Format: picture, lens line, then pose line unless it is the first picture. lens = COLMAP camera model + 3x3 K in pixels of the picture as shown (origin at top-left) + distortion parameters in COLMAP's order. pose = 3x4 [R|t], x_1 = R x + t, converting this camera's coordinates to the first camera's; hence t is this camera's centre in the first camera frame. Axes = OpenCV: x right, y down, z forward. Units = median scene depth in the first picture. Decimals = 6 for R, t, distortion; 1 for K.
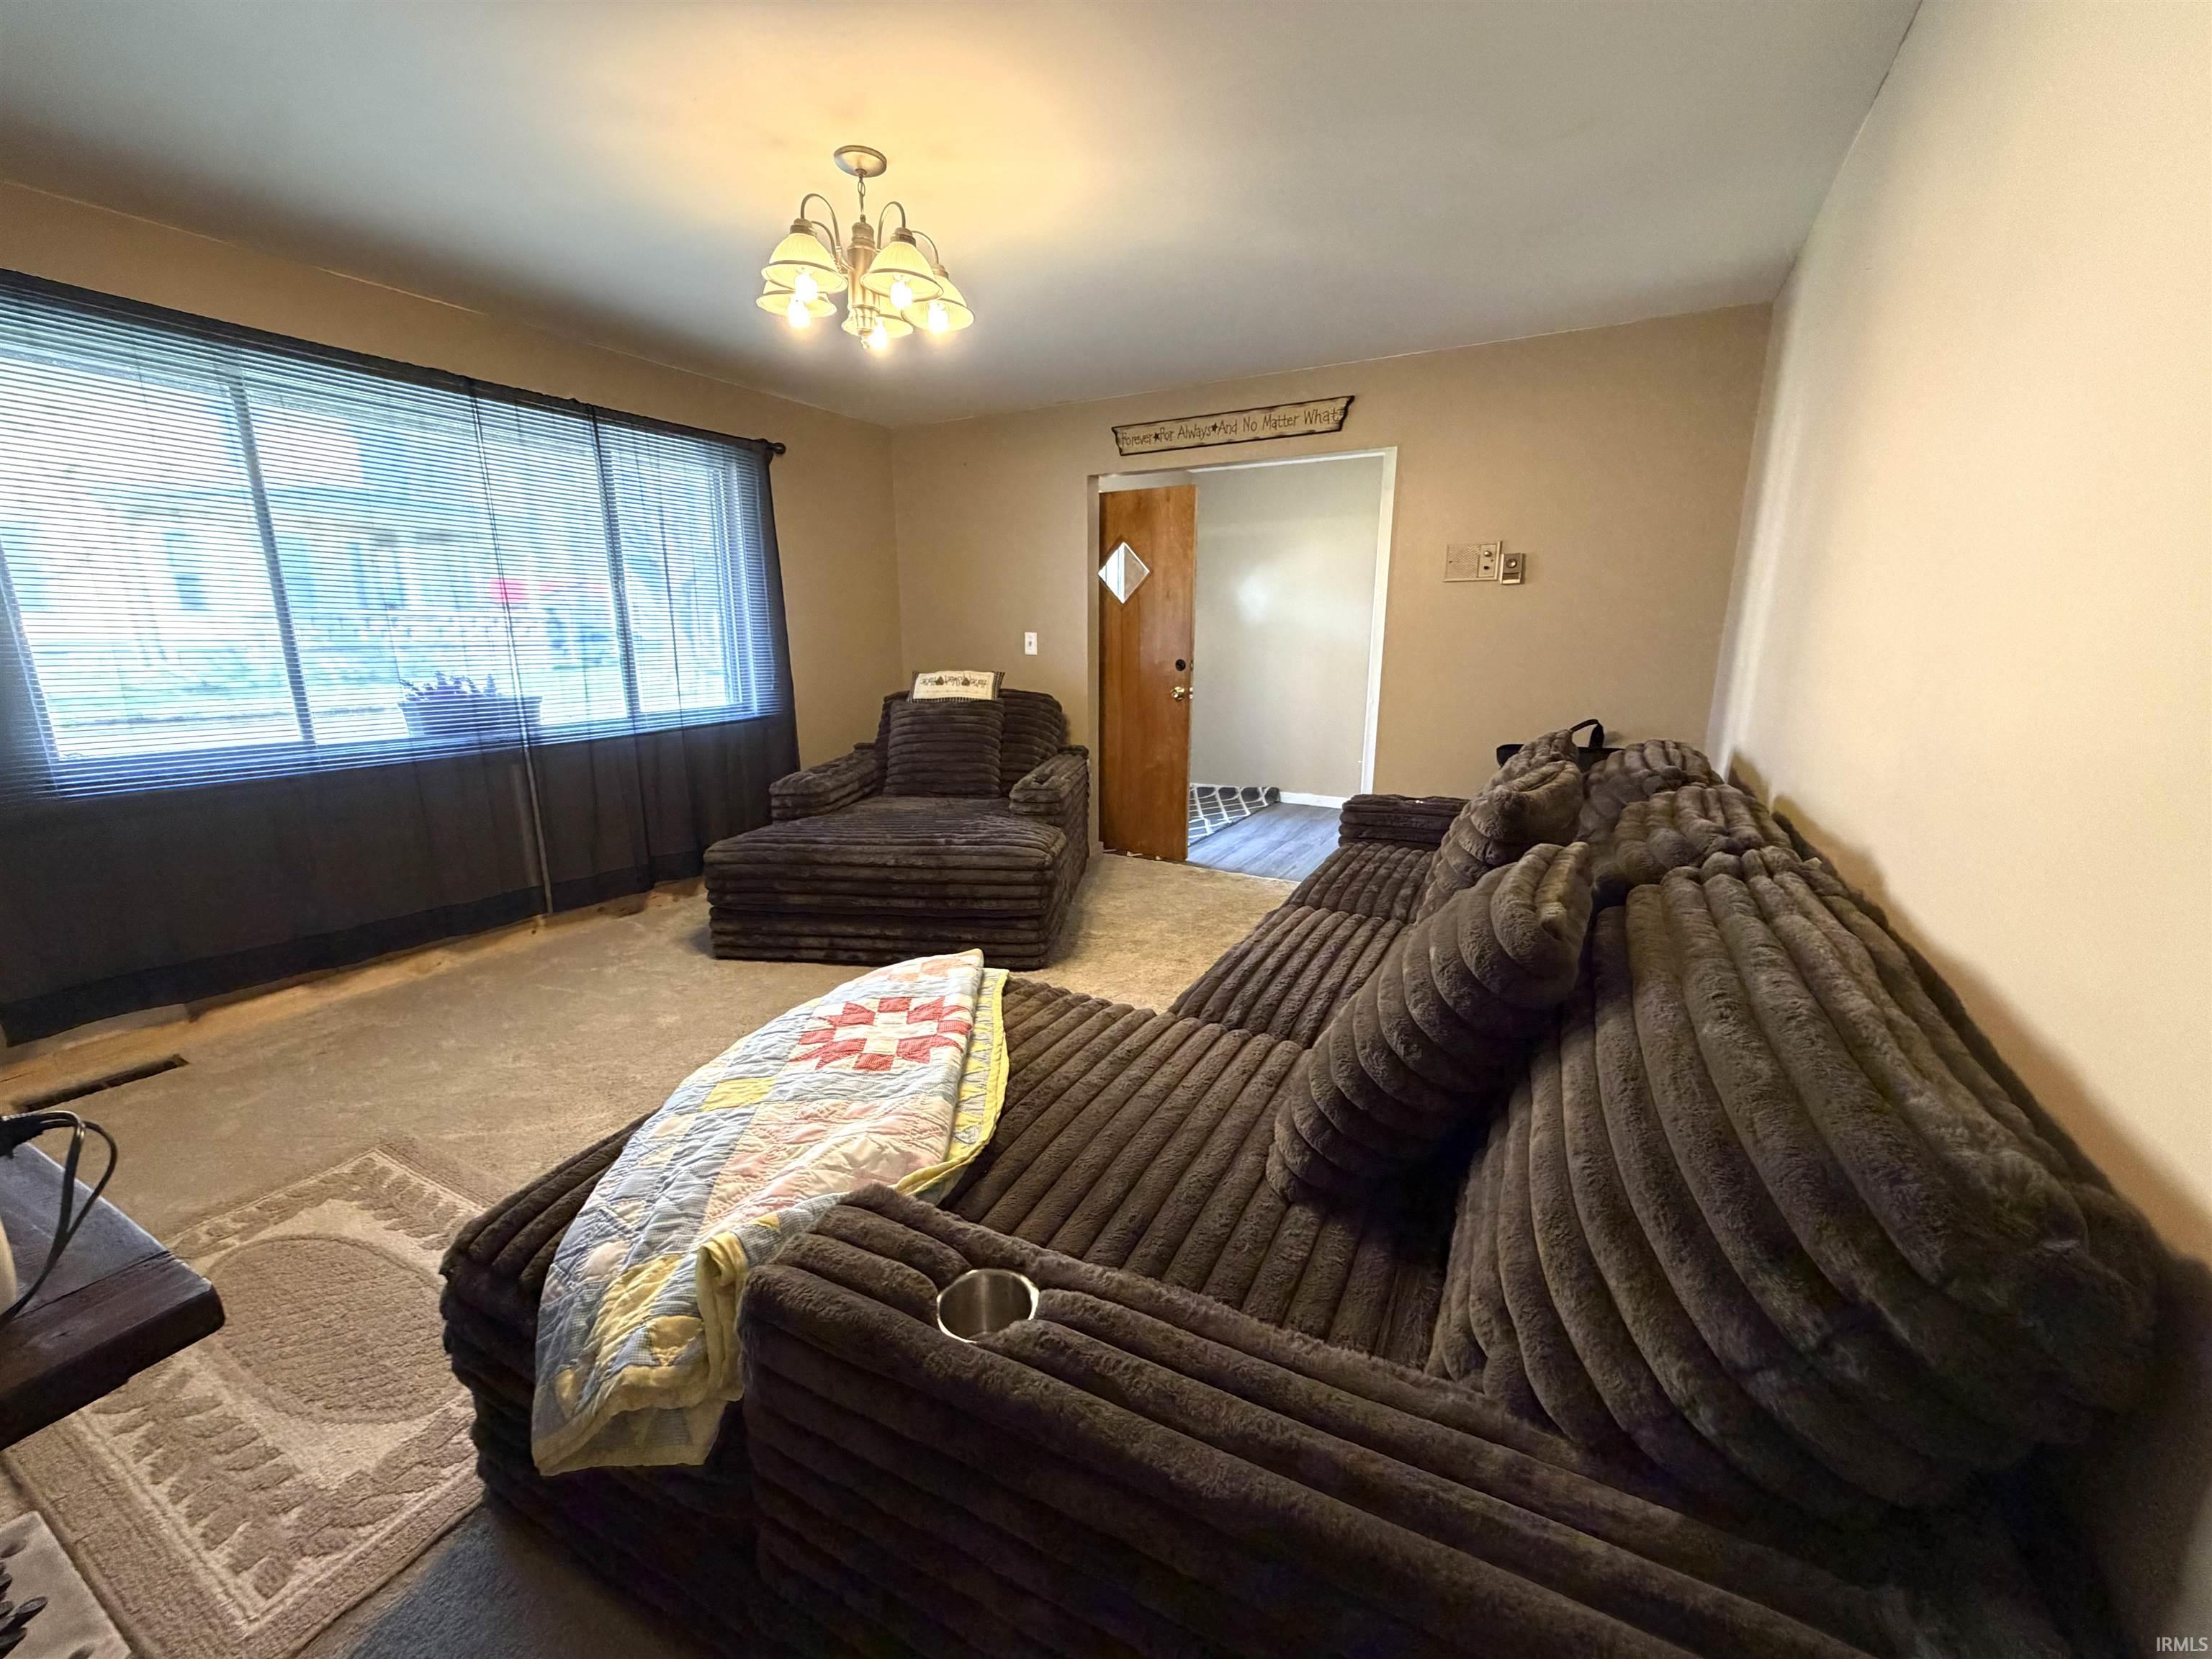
lens RADIAL K [[878.9, 0, 1098.7], [0, 878.9, 828.4], [0, 0, 1]] dist [-0.004489, -0.000373]
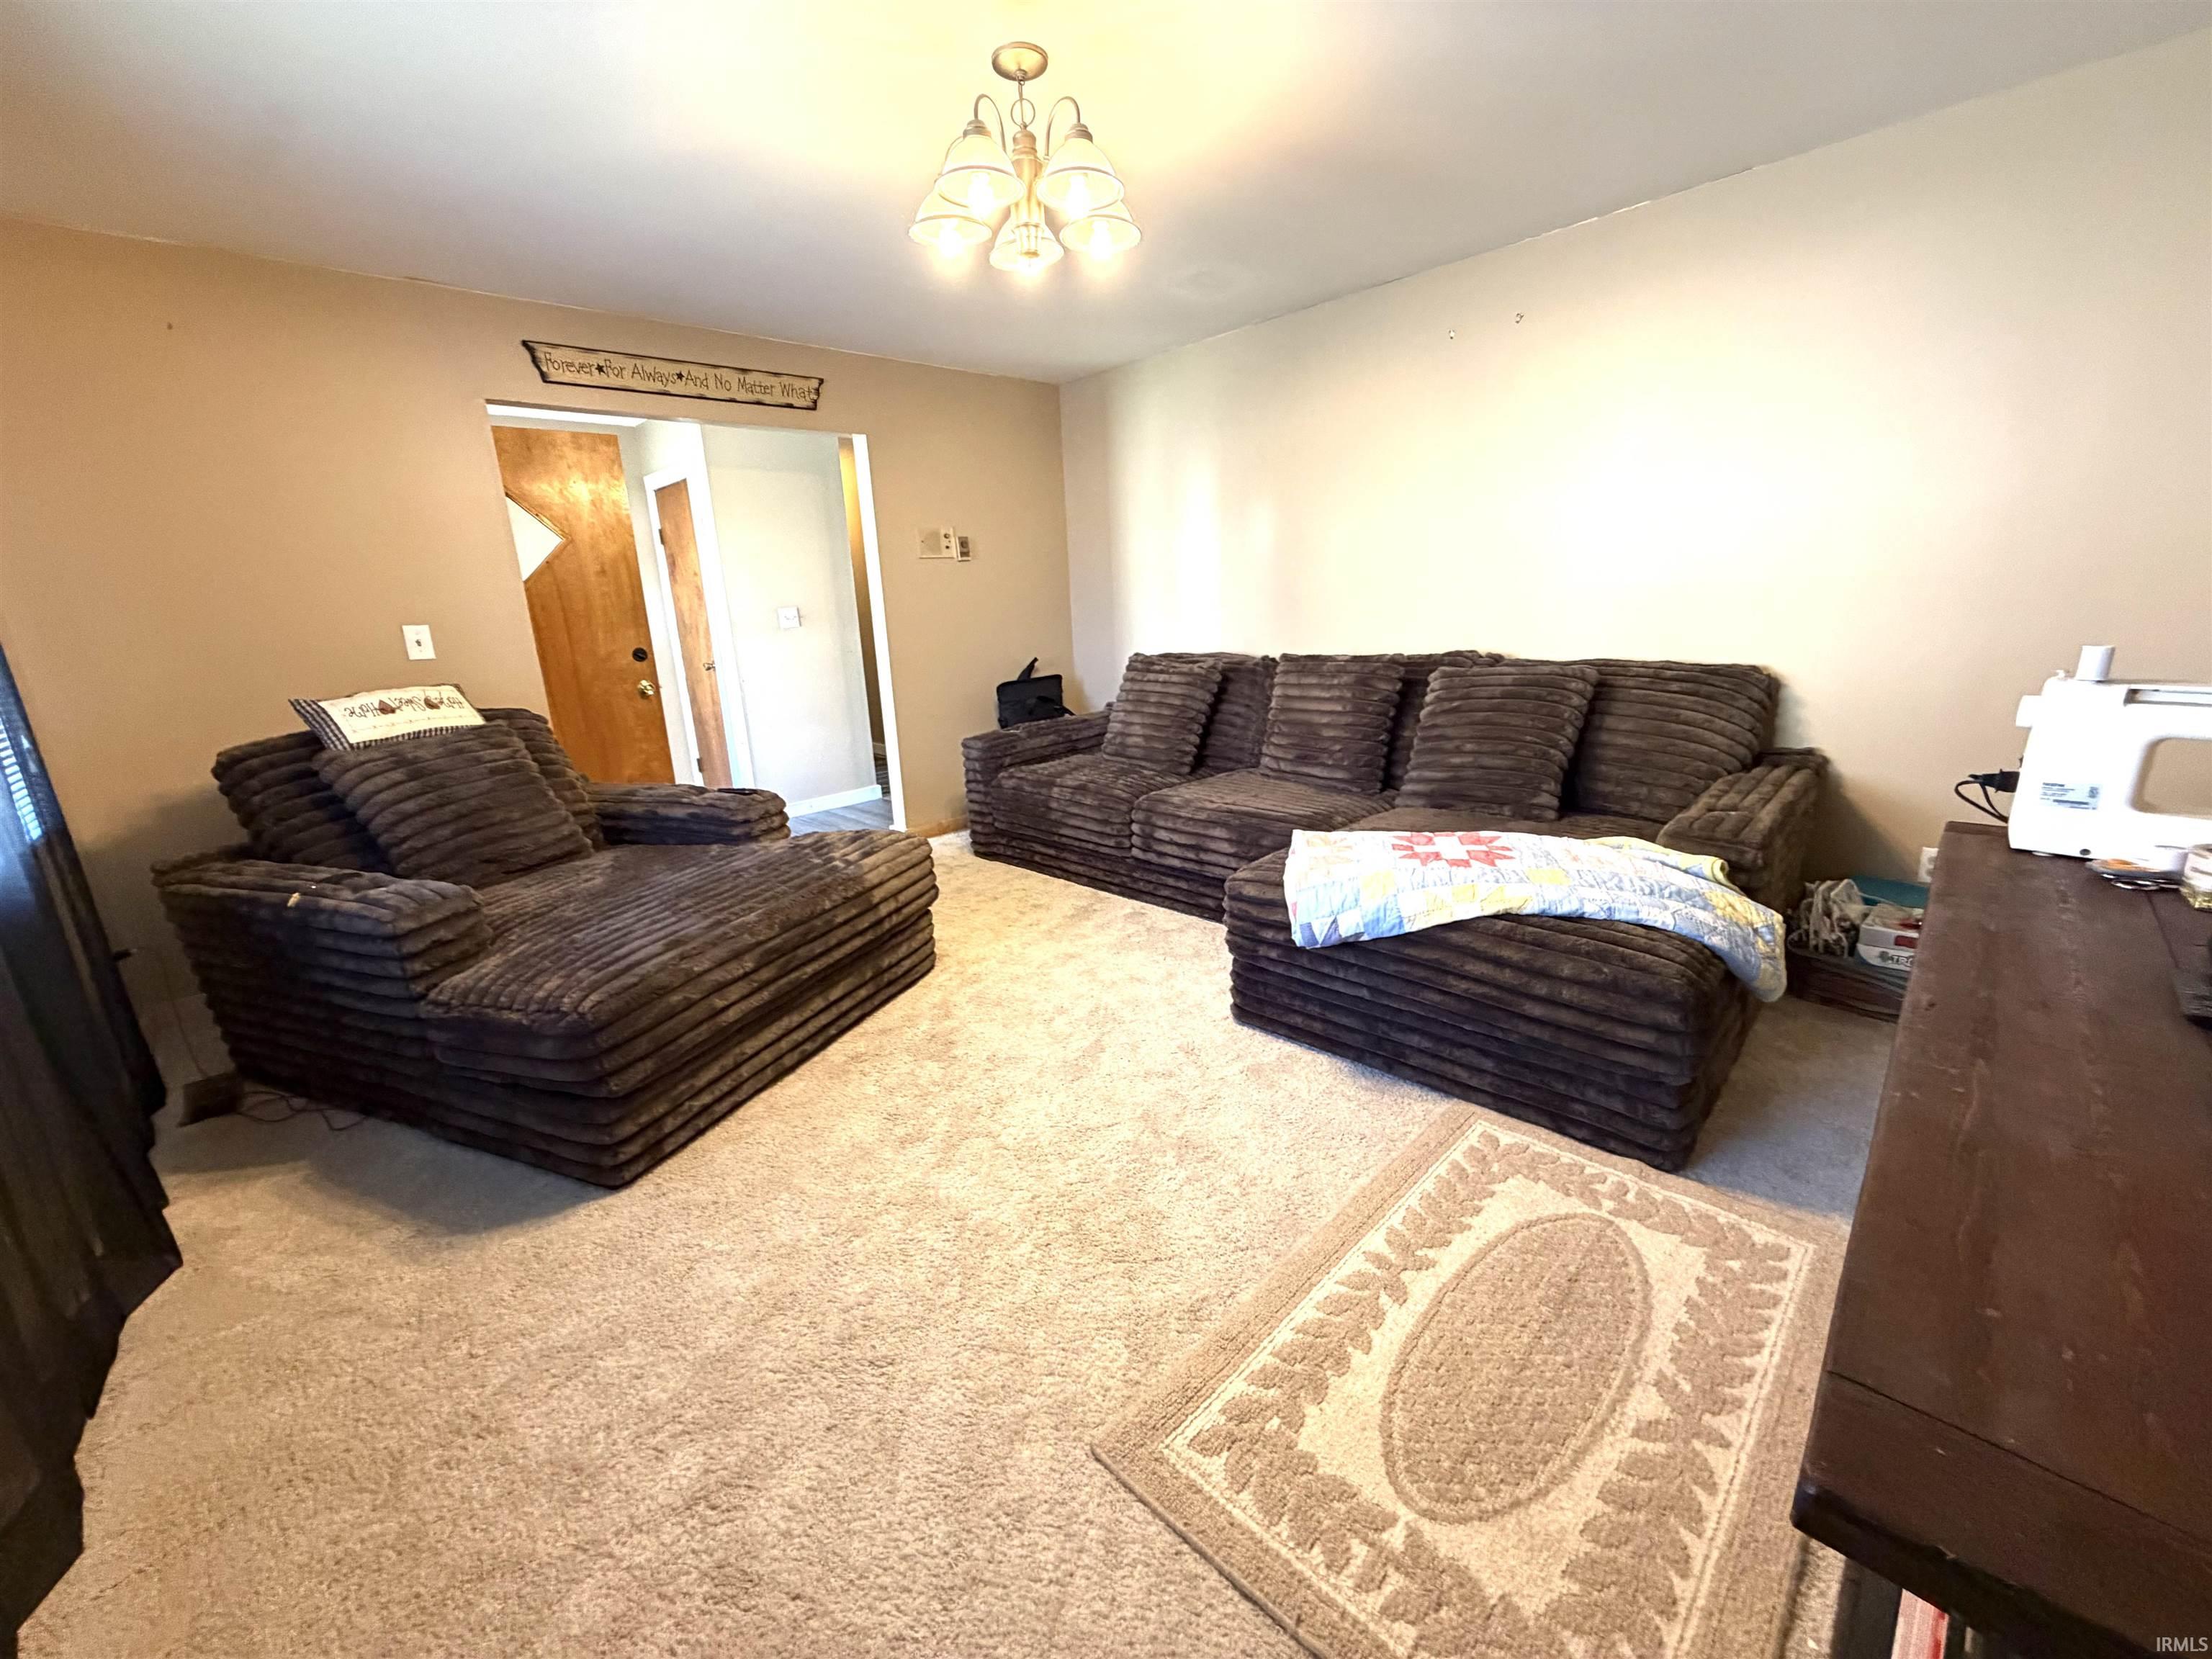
lens RADIAL K [[880.9, 0, 1099.7], [0, 880.9, 828.1], [0, 0, 1]] dist [0.001433, 0.000061]
pose [[0.295220, -0.257483, 0.920080, -0.707893], [0.256116, 0.949084, 0.183422, -0.087249], [-0.920462, 0.181497, 0.346134, 0.414205]]
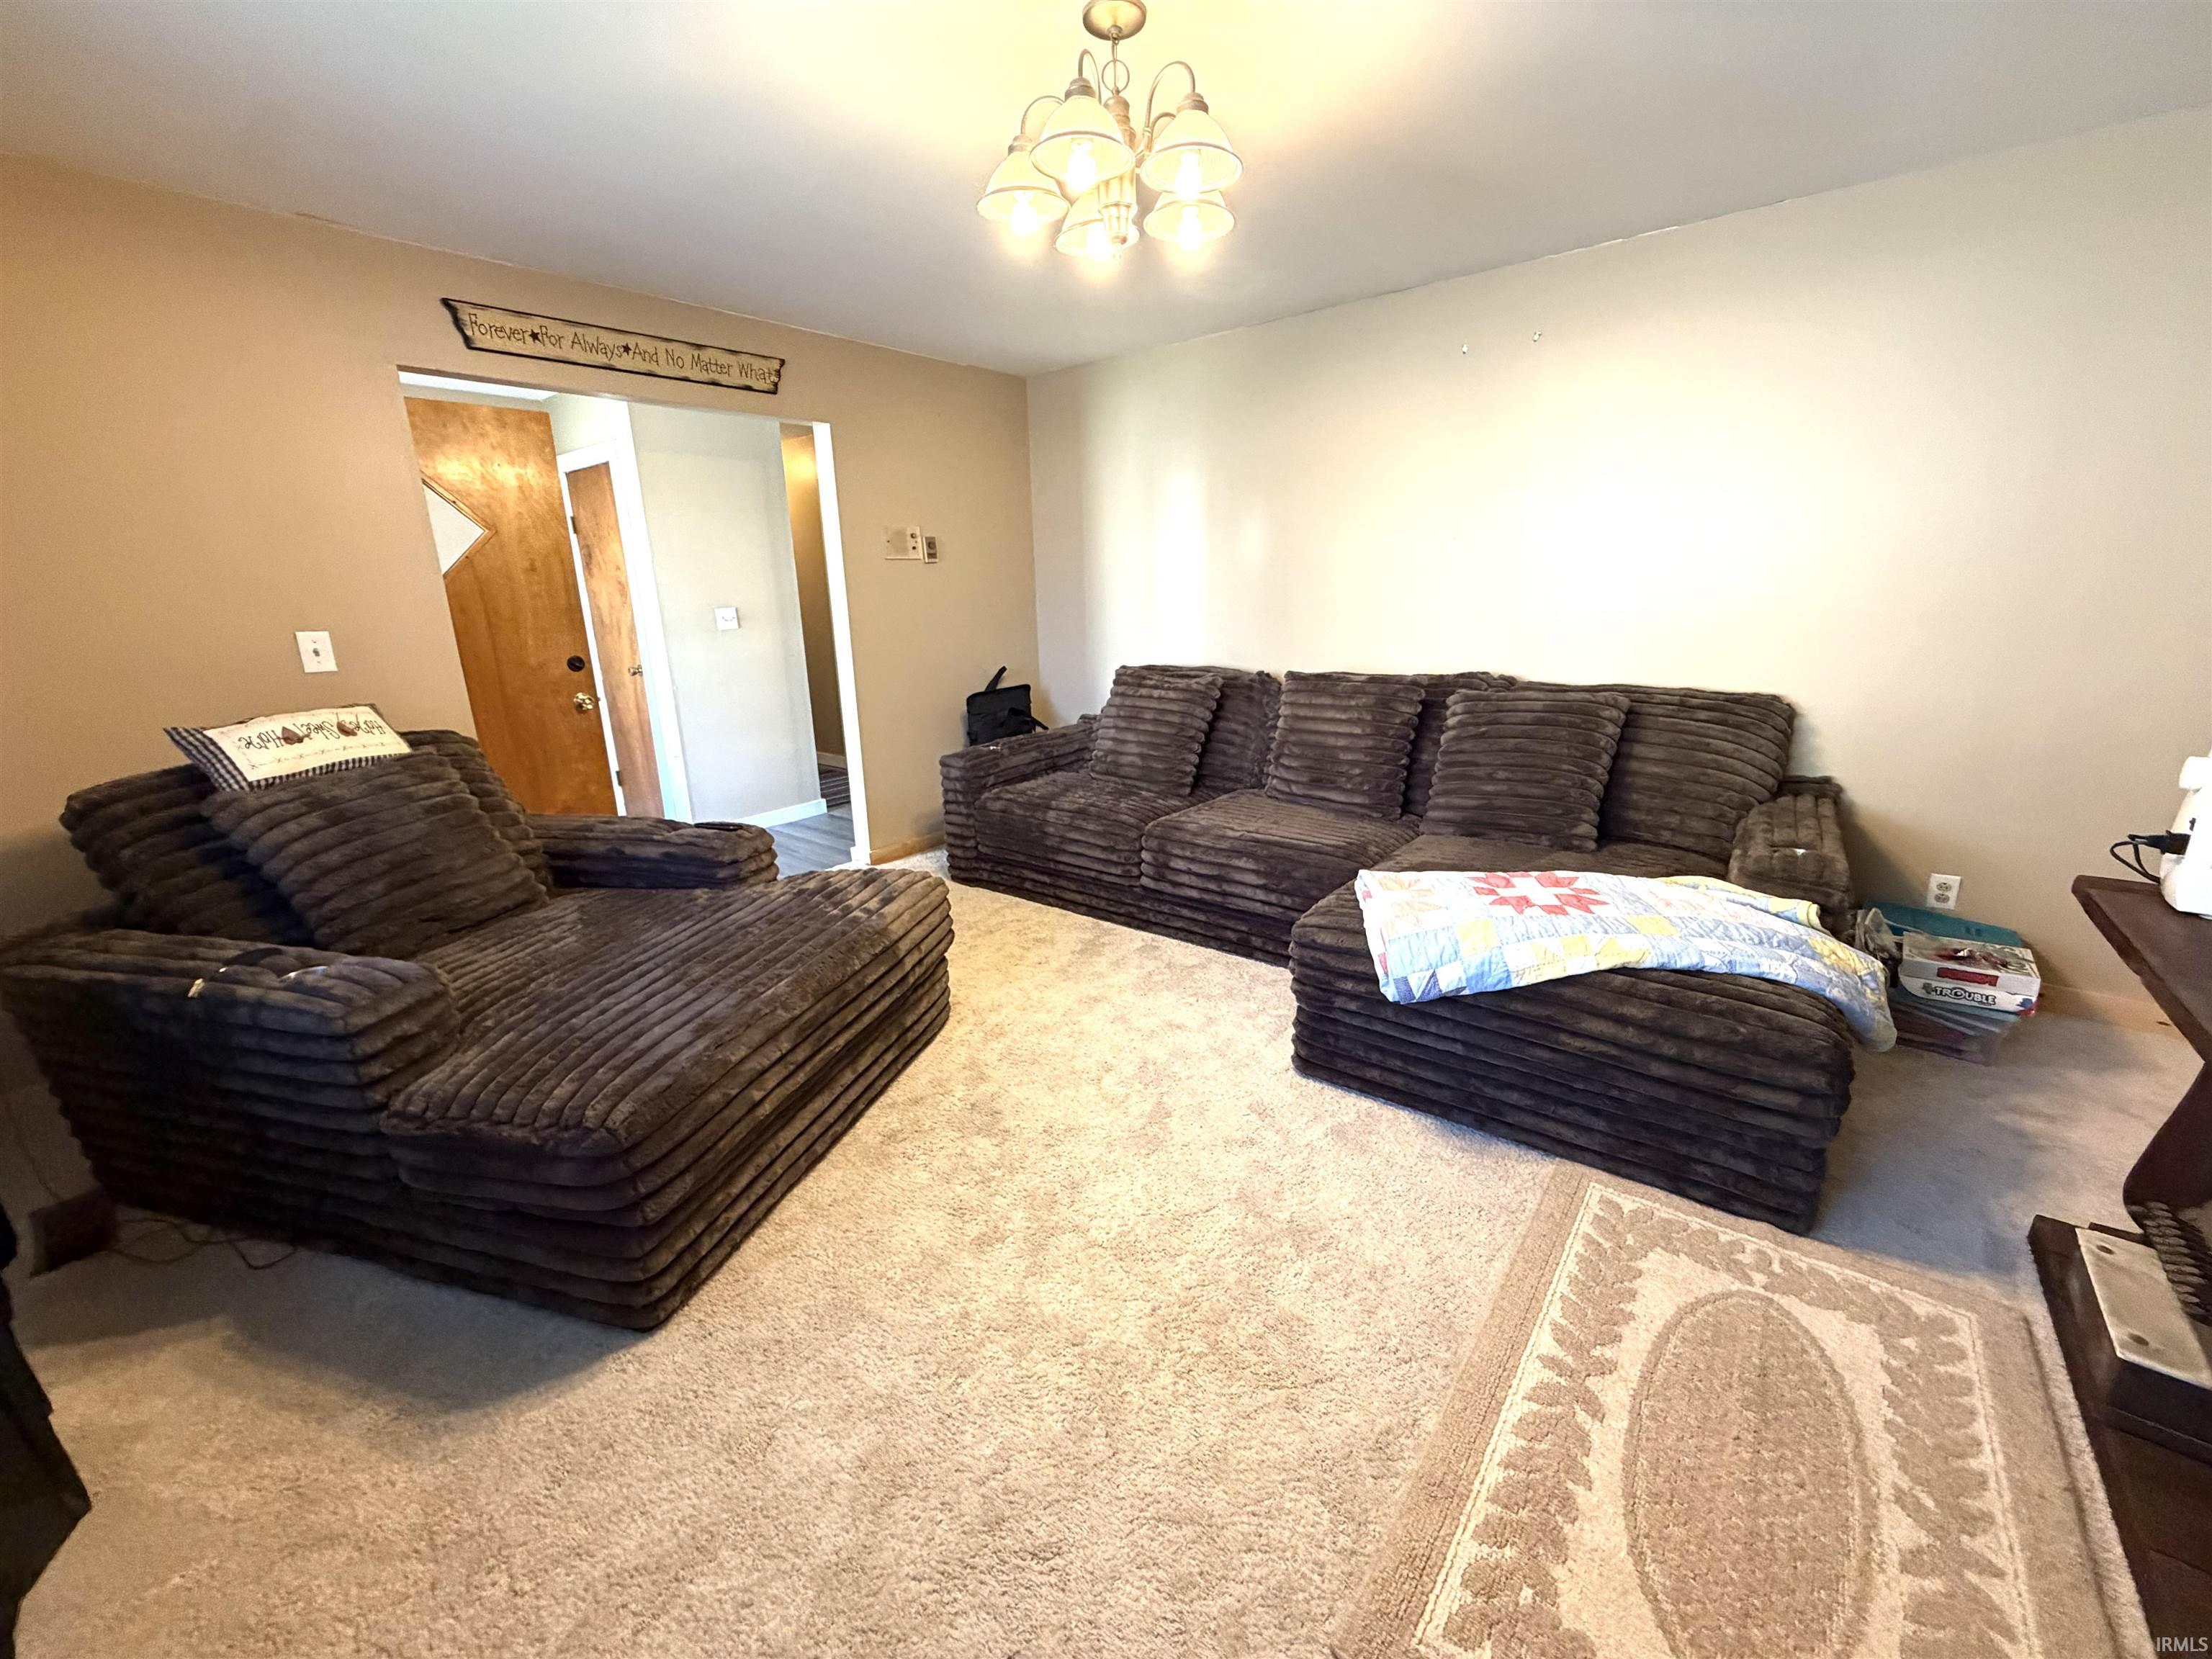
lens RADIAL K [[880.9, 0, 1099.7], [0, 880.9, 828.1], [0, 0, 1]] dist [0.001433, 0.000061]
pose [[0.180694, -0.267423, 0.946485, -0.674272], [0.241807, 0.944868, 0.220803, -0.137039], [-0.953351, 0.188970, 0.235396, 0.530116]]
